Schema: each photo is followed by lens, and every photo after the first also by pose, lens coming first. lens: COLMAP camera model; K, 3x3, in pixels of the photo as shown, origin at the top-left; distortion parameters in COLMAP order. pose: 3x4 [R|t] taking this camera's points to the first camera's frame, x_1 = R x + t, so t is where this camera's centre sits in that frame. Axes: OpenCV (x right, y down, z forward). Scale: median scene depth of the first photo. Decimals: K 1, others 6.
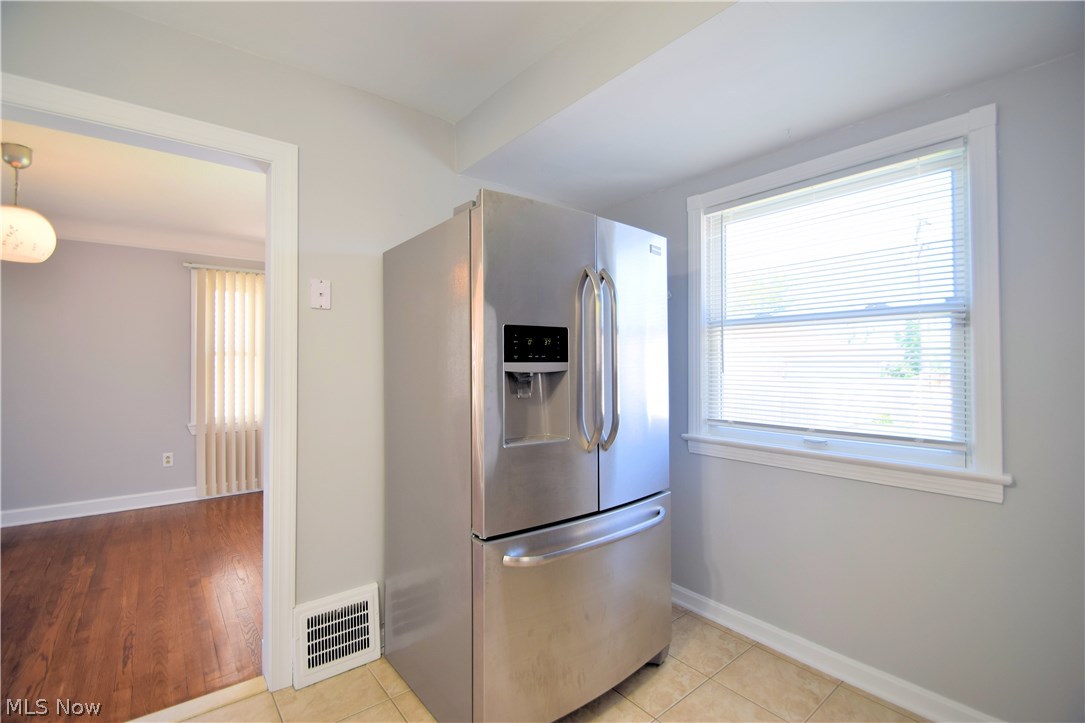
lens RADIAL K [[476.1, 0, 540.9], [0, 476.1, 358.2], [0, 0, 1]] dist [0.012894, -0.015991]
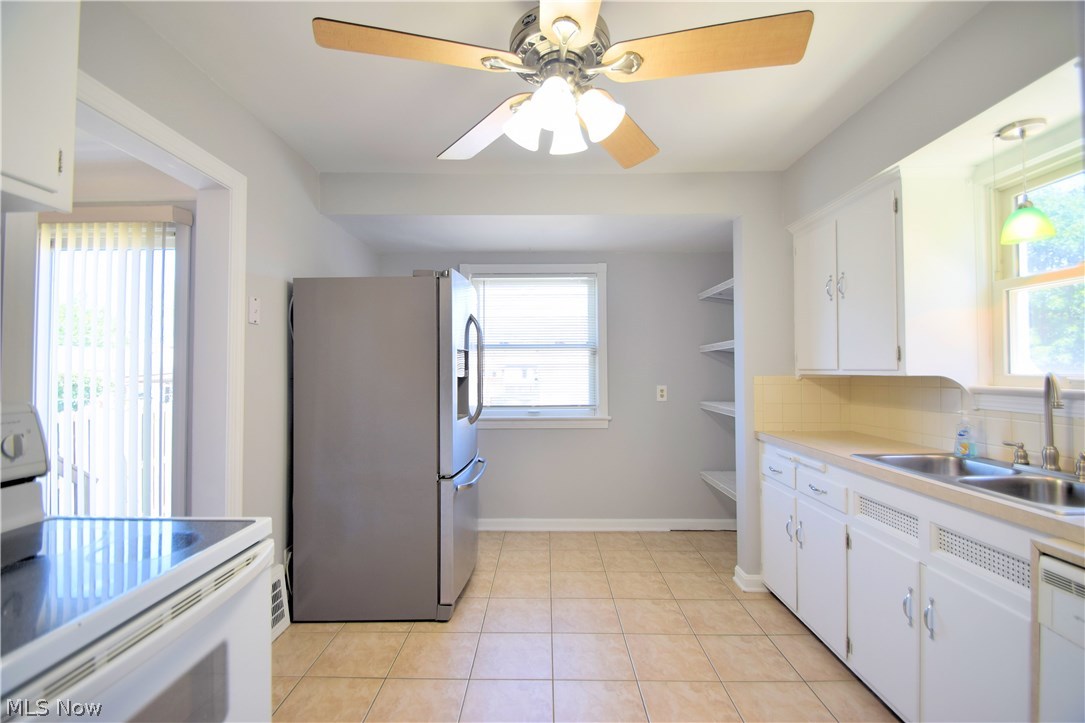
lens RADIAL K [[476.1, 0, 540.9], [0, 476.1, 358.2], [0, 0, 1]] dist [0.012894, -0.015991]
pose [[0.634112, 0.017407, 0.773045, -0.687386], [-0.005776, 0.999825, -0.017776, -0.004717], [-0.773220, 0.006807, 0.634102, -0.174833]]
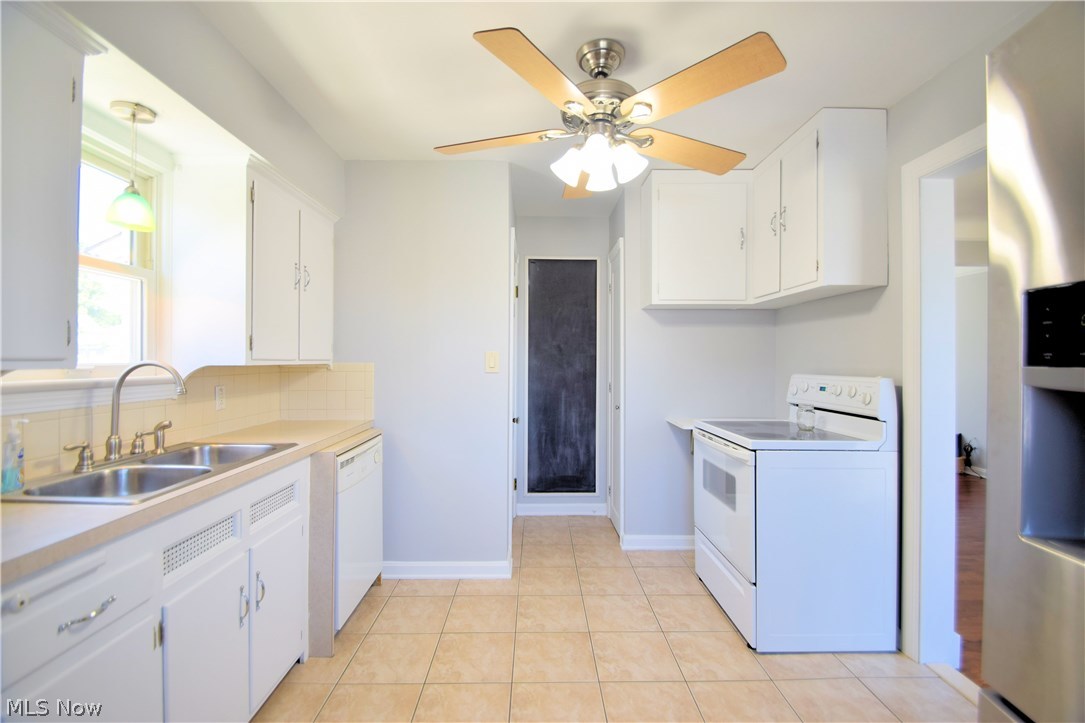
lens RADIAL K [[476.1, 0, 540.9], [0, 476.1, 358.2], [0, 0, 1]] dist [0.012894, -0.015991]
pose [[-0.620050, -0.003139, -0.784556, 0.354891], [0.003330, 0.999972, -0.006633, 0.000863], [0.784555, -0.006725, -0.620023, 0.521809]]
